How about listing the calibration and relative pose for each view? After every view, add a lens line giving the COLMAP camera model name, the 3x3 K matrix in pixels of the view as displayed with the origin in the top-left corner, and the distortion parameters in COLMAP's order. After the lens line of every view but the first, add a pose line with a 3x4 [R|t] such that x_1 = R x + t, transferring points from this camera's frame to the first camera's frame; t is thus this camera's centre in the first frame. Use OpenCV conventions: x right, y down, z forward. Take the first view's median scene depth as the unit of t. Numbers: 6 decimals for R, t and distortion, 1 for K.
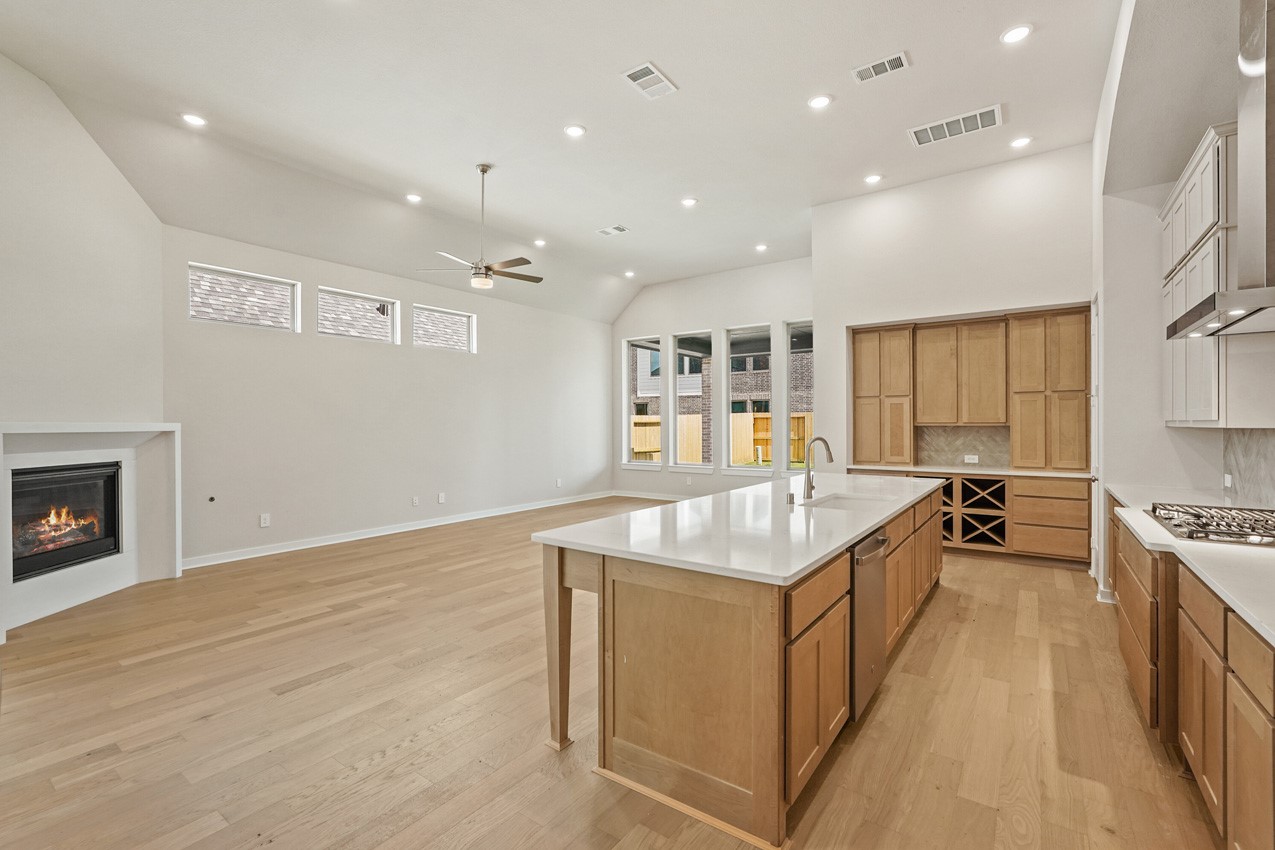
lens RADIAL K [[564.1, 0, 637.5], [0, 564.1, 425.0], [0, 0, 1]] dist [-0.013565, 0.000160]
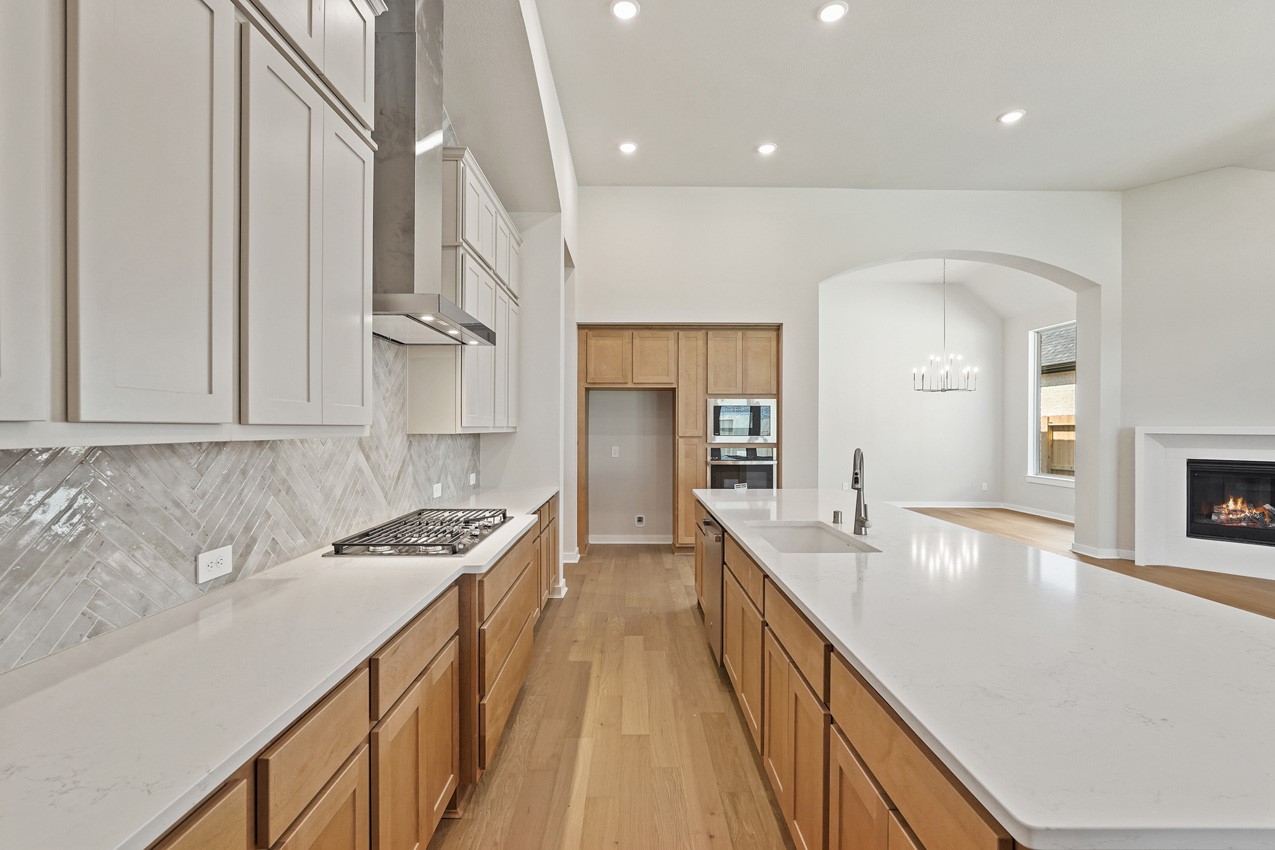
lens RADIAL K [[558.4, 0, 637.5], [0, 558.4, 425.0], [0, 0, 1]] dist [0.109513, 0.000040]
pose [[-0.808495, -0.003442, -0.588493, 1.114540], [0.001228, 0.999971, -0.007536, -0.007290], [0.588502, -0.006816, -0.808467, 1.651911]]
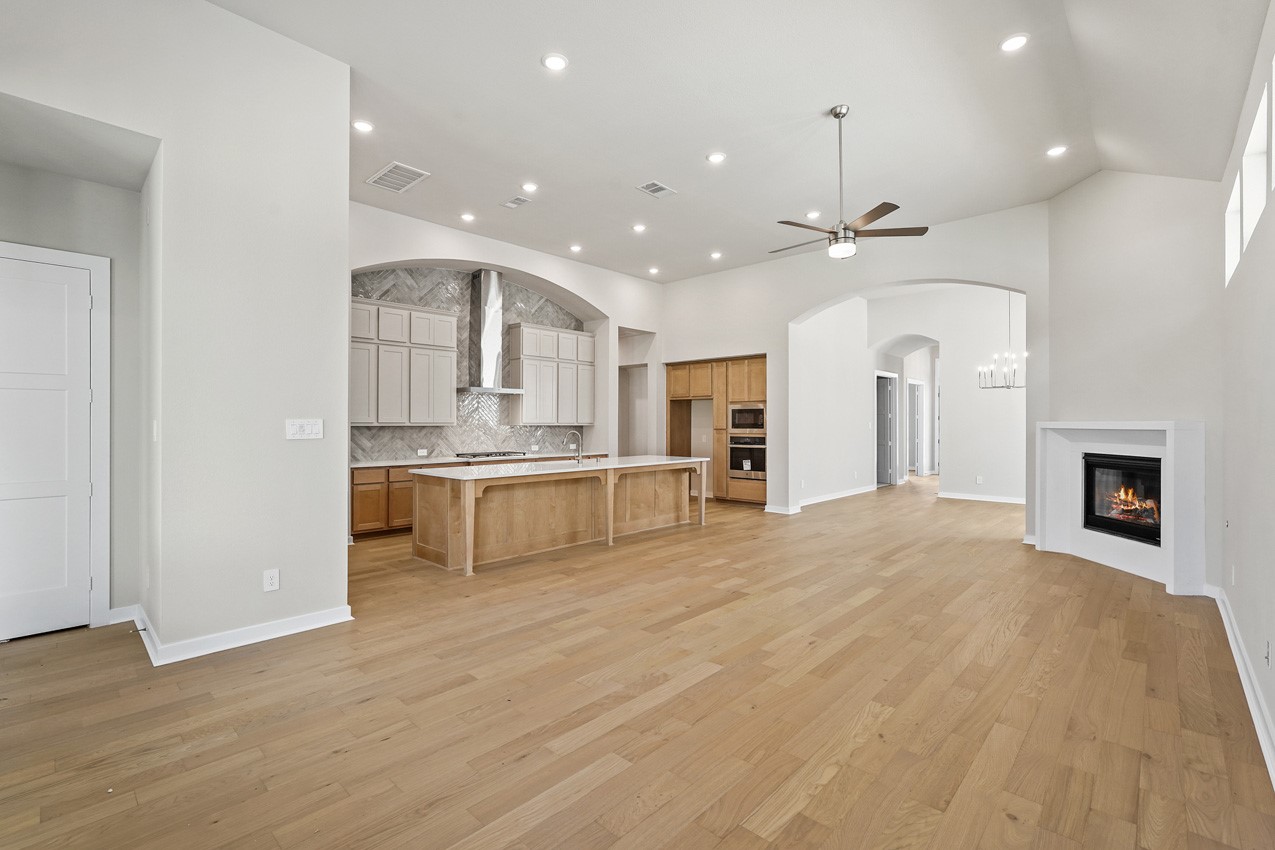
lens RADIAL K [[558.4, 0, 637.5], [0, 558.4, 425.0], [0, 0, 1]] dist [0.109513, 0.000040]
pose [[-0.989533, 0.001024, 0.144303, -0.100234], [0.001227, 0.999998, 0.001316, -0.007749], [-0.144302, 0.001479, -0.989533, 3.201975]]
